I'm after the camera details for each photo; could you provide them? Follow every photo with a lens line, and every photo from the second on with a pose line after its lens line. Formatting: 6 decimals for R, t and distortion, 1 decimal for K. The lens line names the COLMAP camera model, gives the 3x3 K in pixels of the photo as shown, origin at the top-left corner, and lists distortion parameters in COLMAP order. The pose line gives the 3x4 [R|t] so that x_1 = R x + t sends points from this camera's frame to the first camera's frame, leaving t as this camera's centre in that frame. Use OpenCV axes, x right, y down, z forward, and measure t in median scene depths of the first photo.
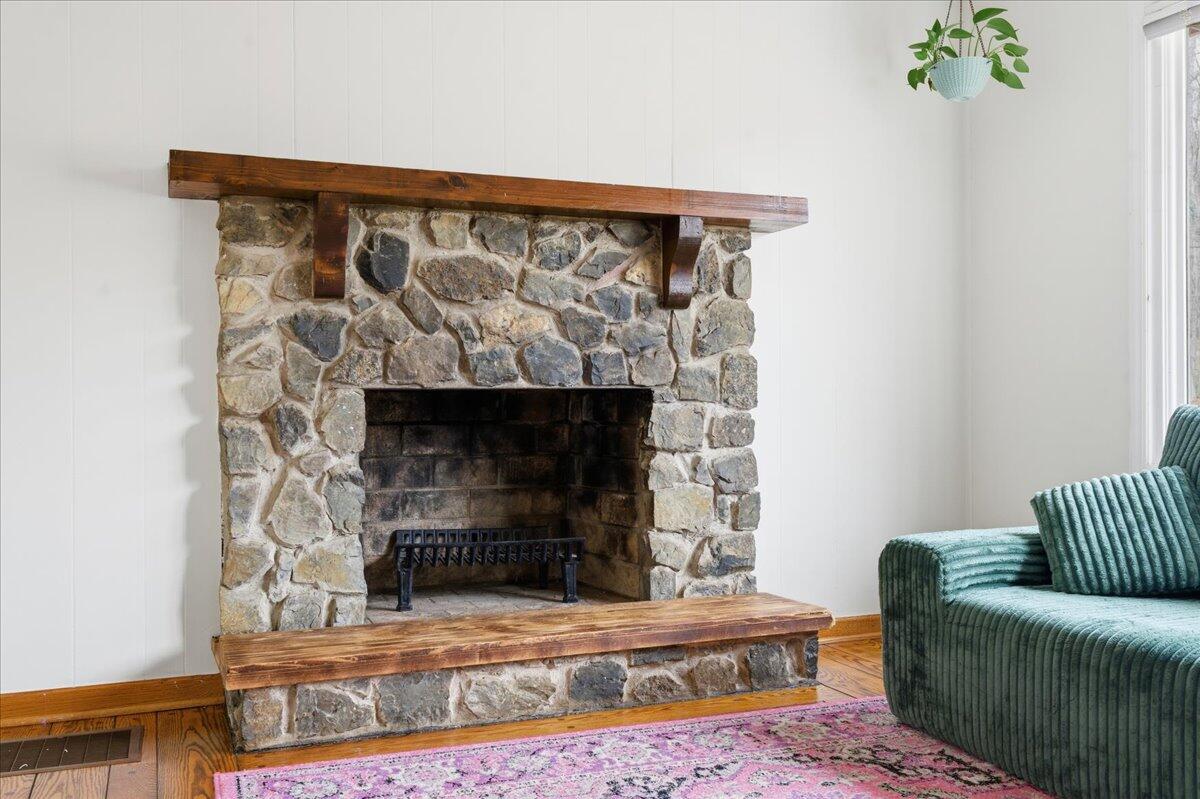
lens RADIAL K [[1093.5, 0, 600.0], [0, 1093.5, 399.5], [0, 0, 1]] dist [0.004155, 0.017678]
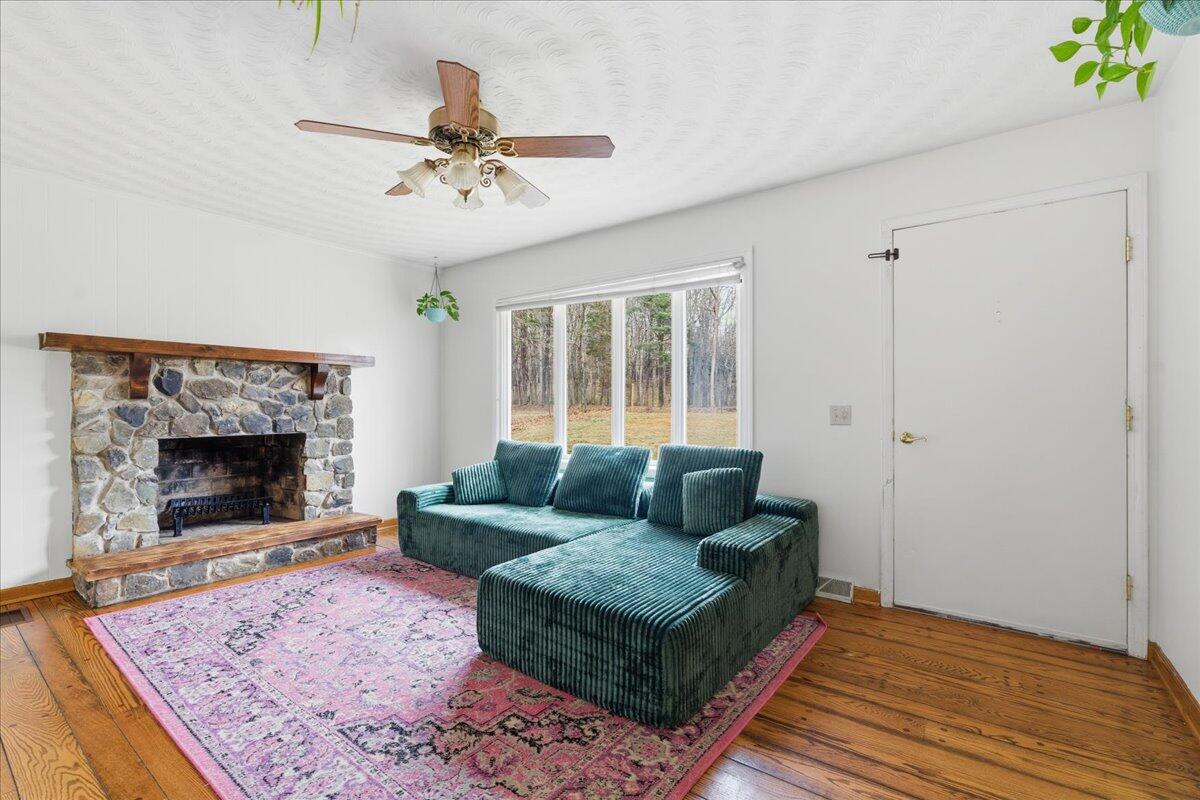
lens RADIAL K [[541.1, 0, 597.4], [0, 541.1, 405.3], [0, 0, 1]] dist [-0.002078, 0.000097]
pose [[0.862457, 0.002860, 0.506123, -0.001637], [-0.006504, 0.999964, 0.005432, -0.089853], [-0.506089, -0.007976, 0.862444, -0.397670]]
